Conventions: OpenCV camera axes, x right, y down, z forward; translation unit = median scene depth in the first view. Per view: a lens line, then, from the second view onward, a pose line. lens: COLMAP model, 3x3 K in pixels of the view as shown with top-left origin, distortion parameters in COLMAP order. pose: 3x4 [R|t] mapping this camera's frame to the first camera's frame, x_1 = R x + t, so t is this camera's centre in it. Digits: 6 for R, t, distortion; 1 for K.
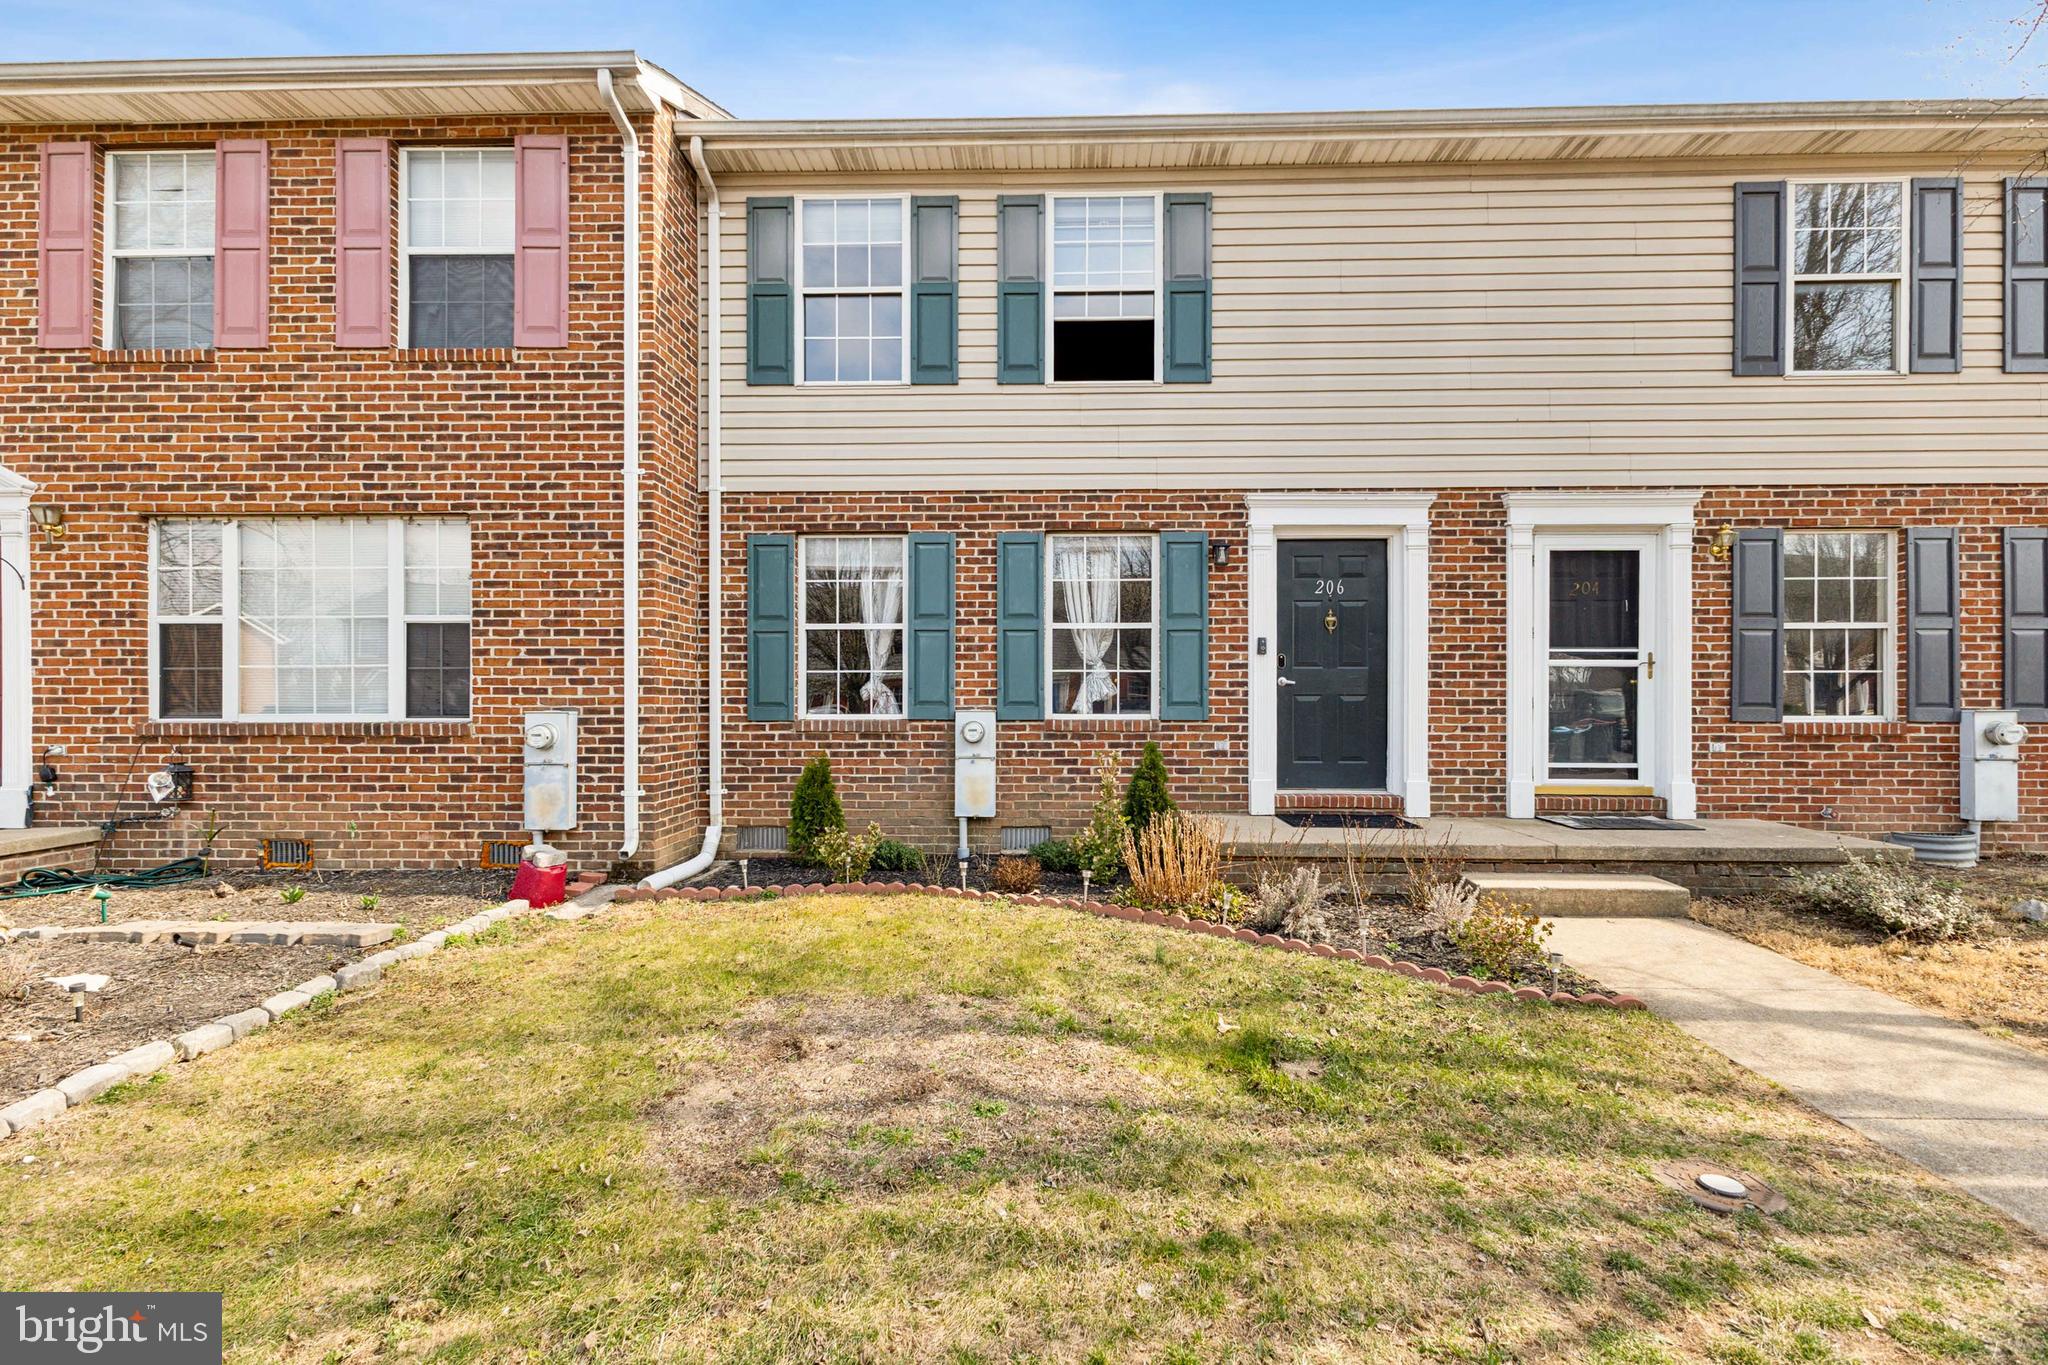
lens RADIAL K [[905.7, 0, 1029.8], [0, 905.7, 705.6], [0, 0, 1]] dist [0.006115, -0.000513]
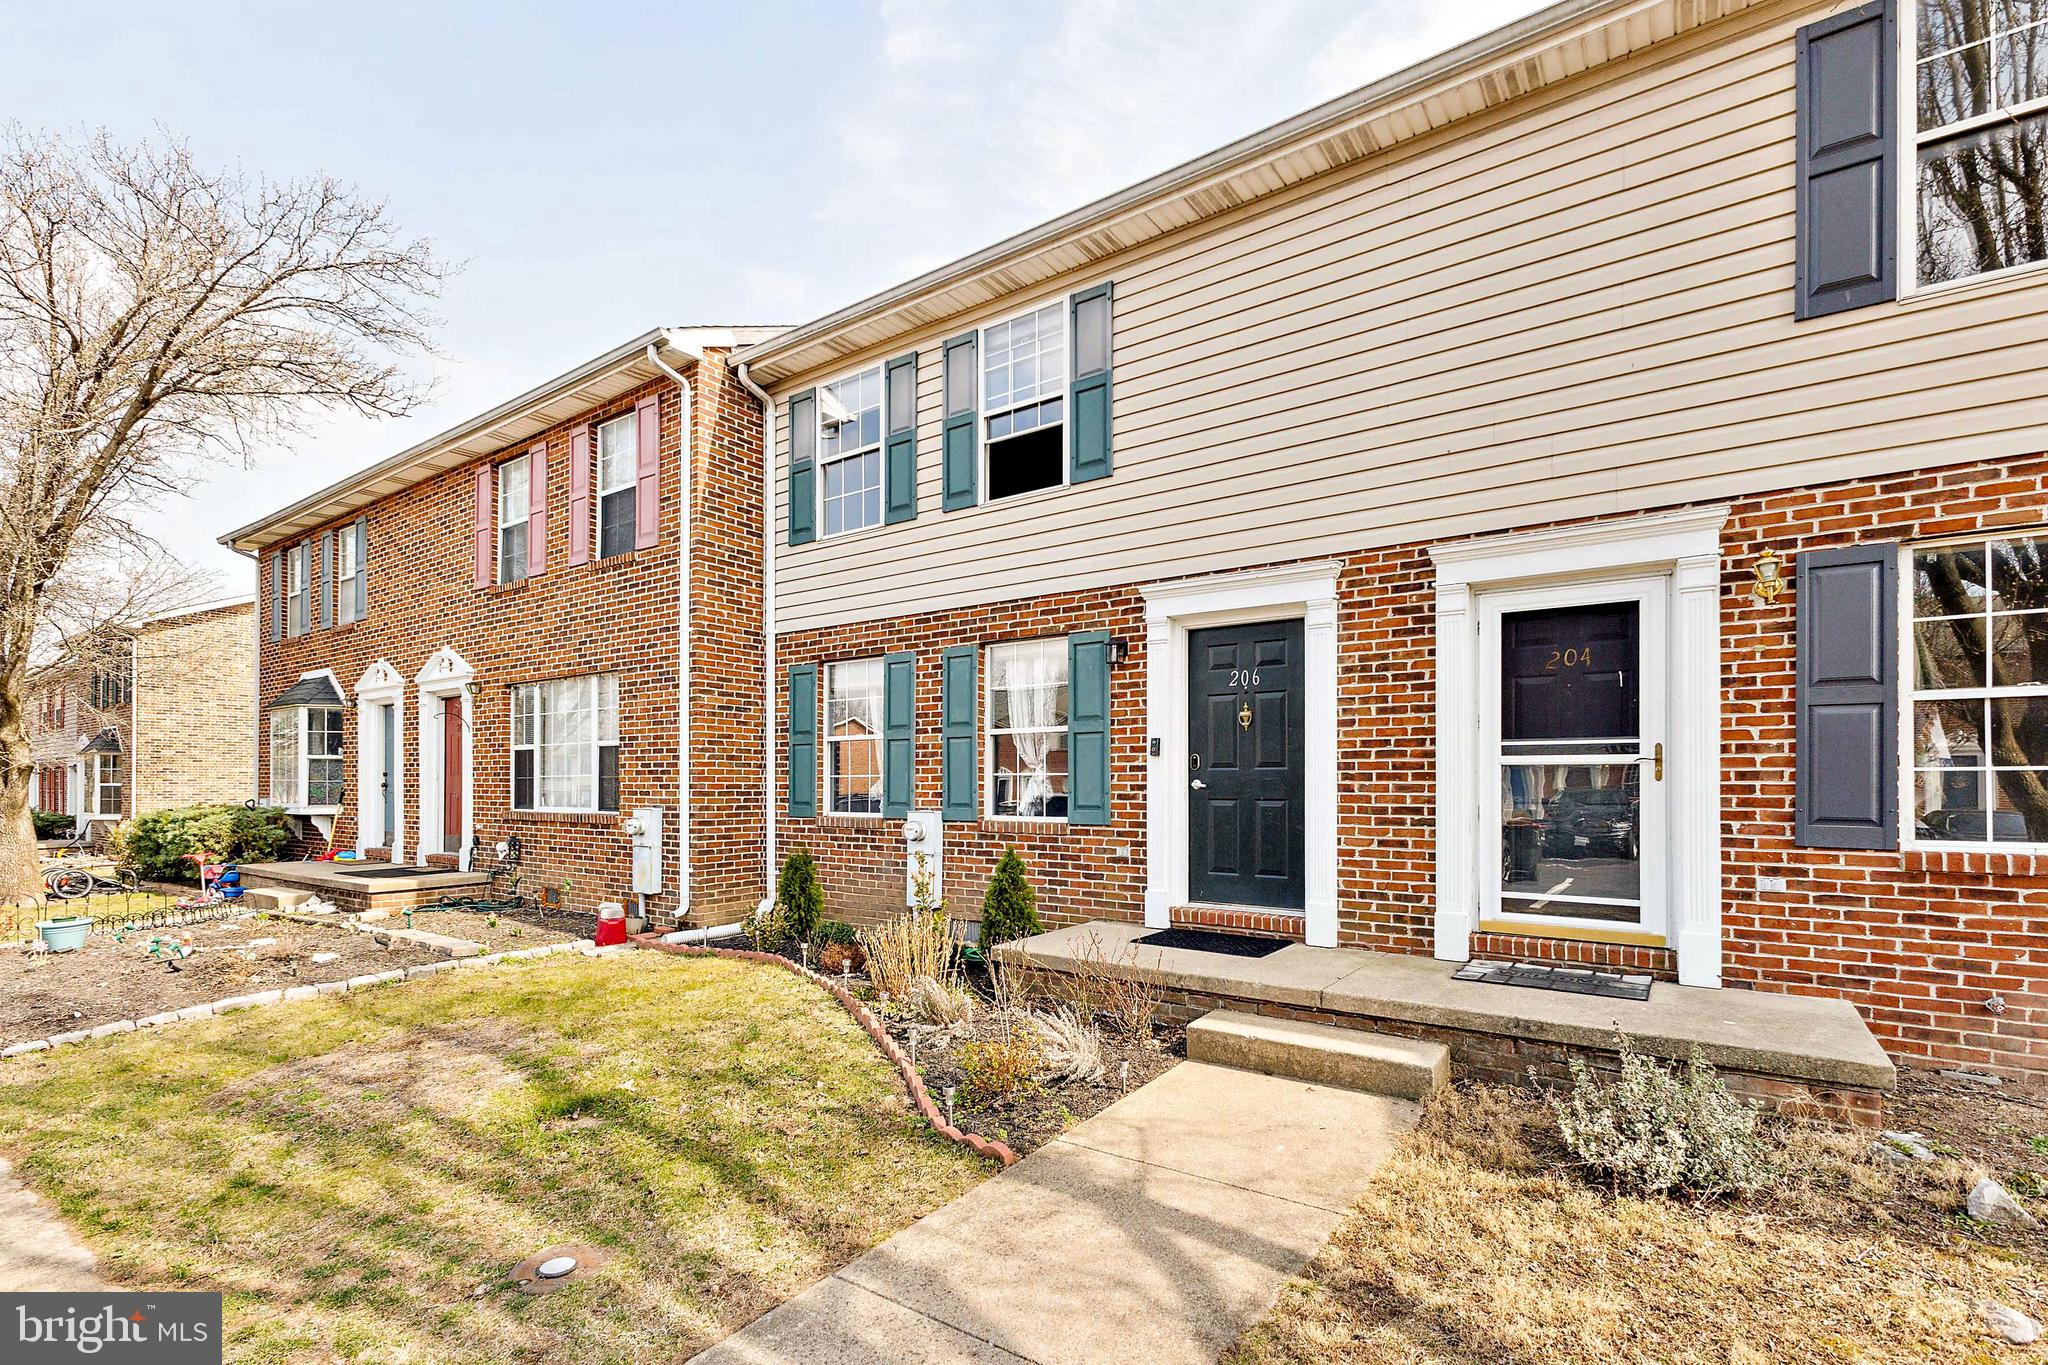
lens RADIAL K [[924.4, 0, 1030.1], [0, 924.4, 780.1], [0, 0, 1]] dist [0.001468, -0.000024]
pose [[0.830445, -0.003228, -0.557092, 0.677645], [-0.001605, 0.999965, -0.008186, -0.023505], [0.557099, 0.007692, 0.830411, 0.135106]]
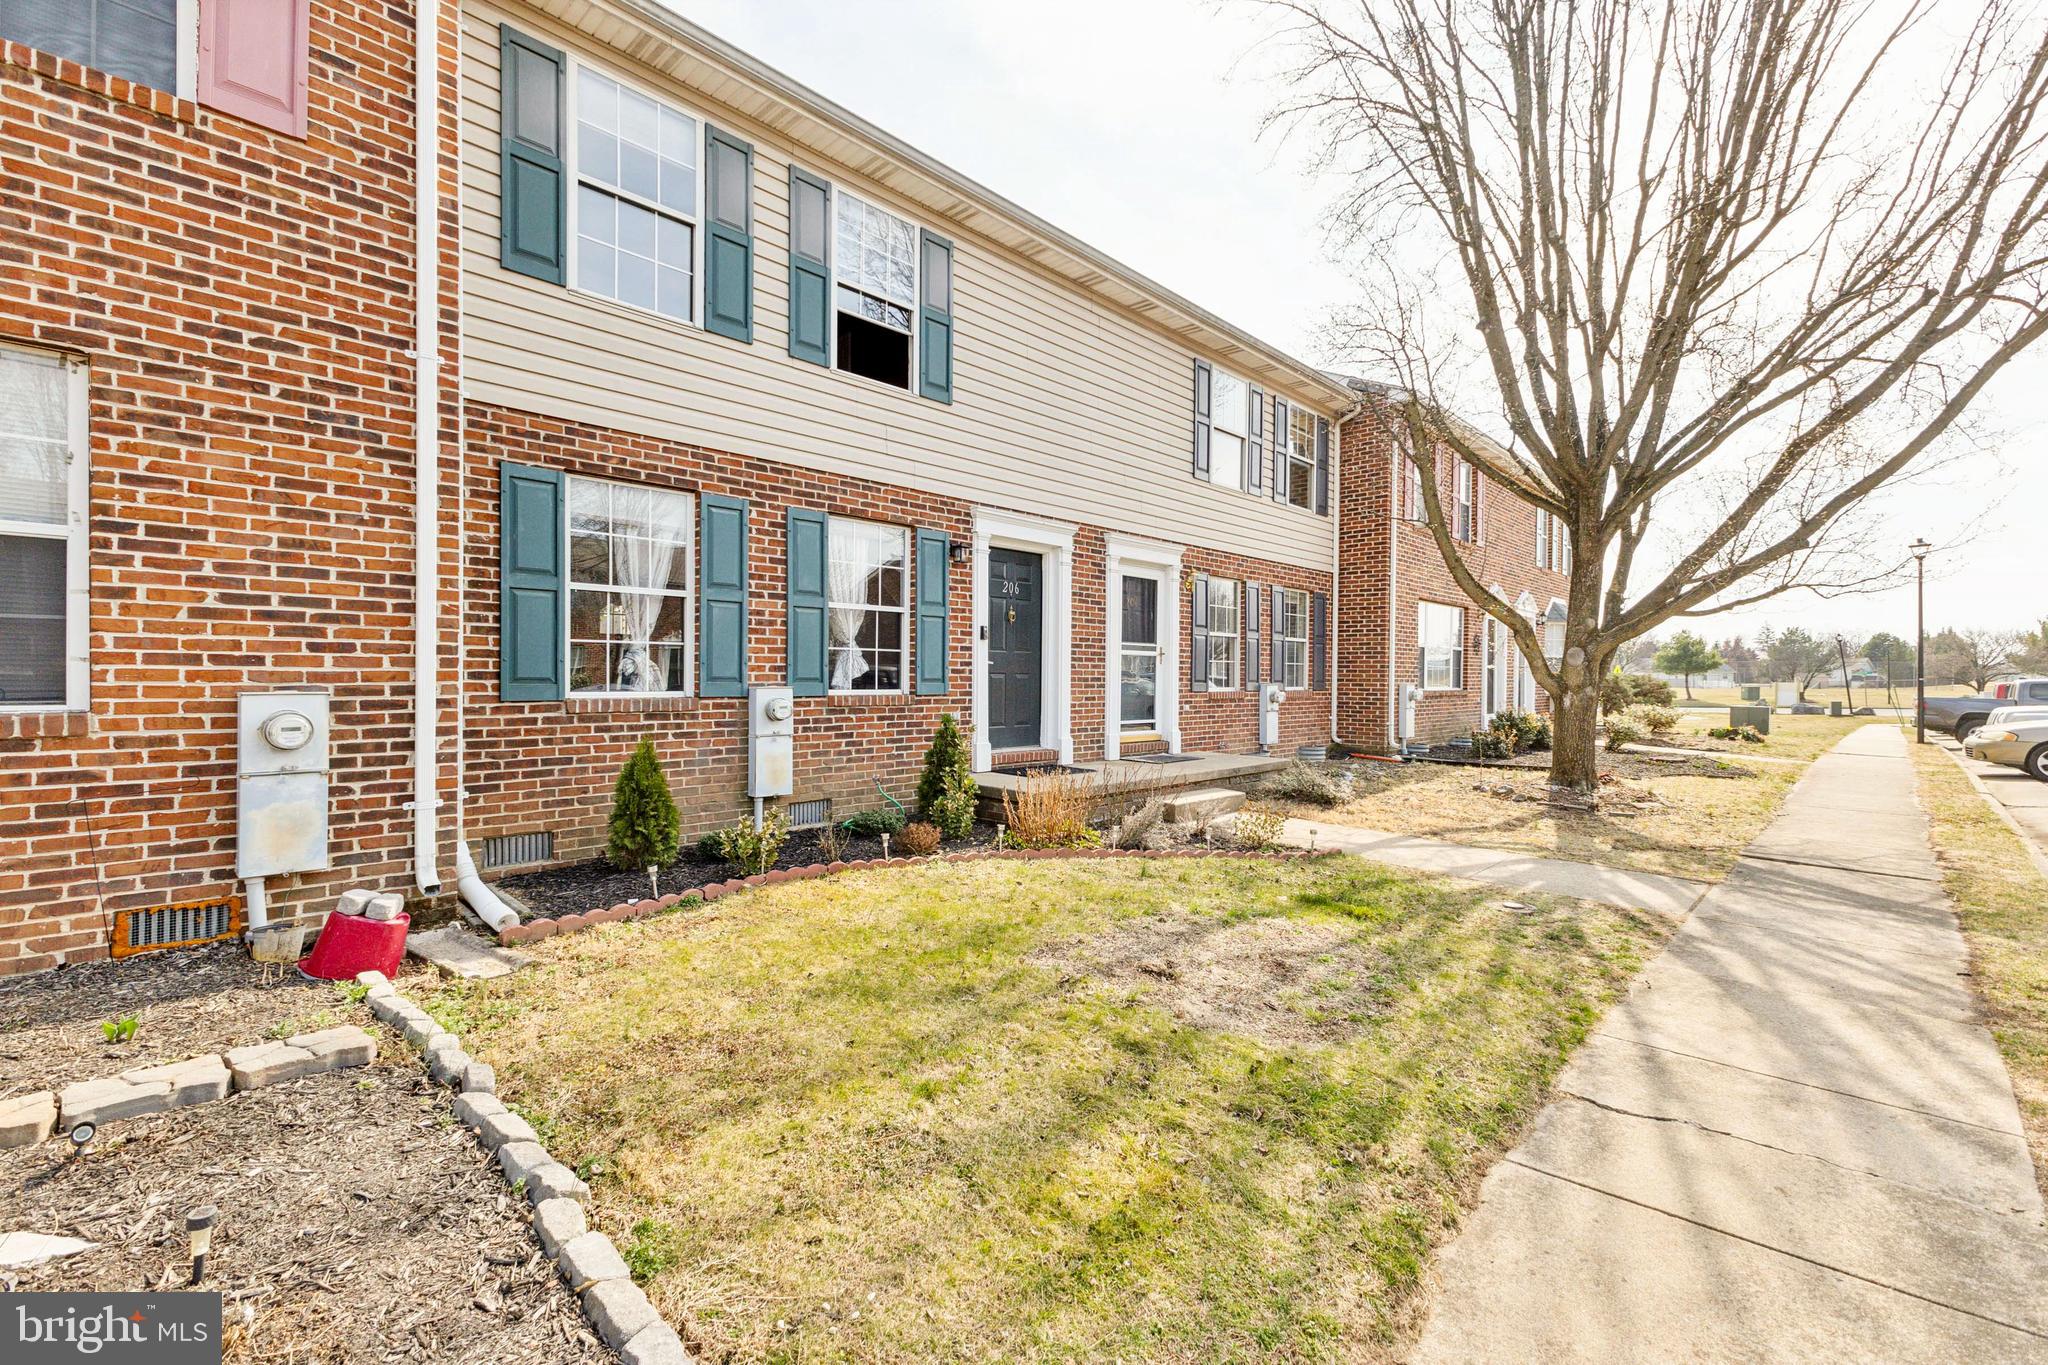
lens RADIAL K [[889.8, 0, 1030.3], [0, 889.8, 682.6], [0, 0, 1]] dist [0.010574, -0.000742]
pose [[0.670500, -0.000831, 0.741909, -0.584785], [-0.006123, 0.999959, 0.006654, -0.007287], [-0.741884, -0.009004, 0.670467, 0.152038]]
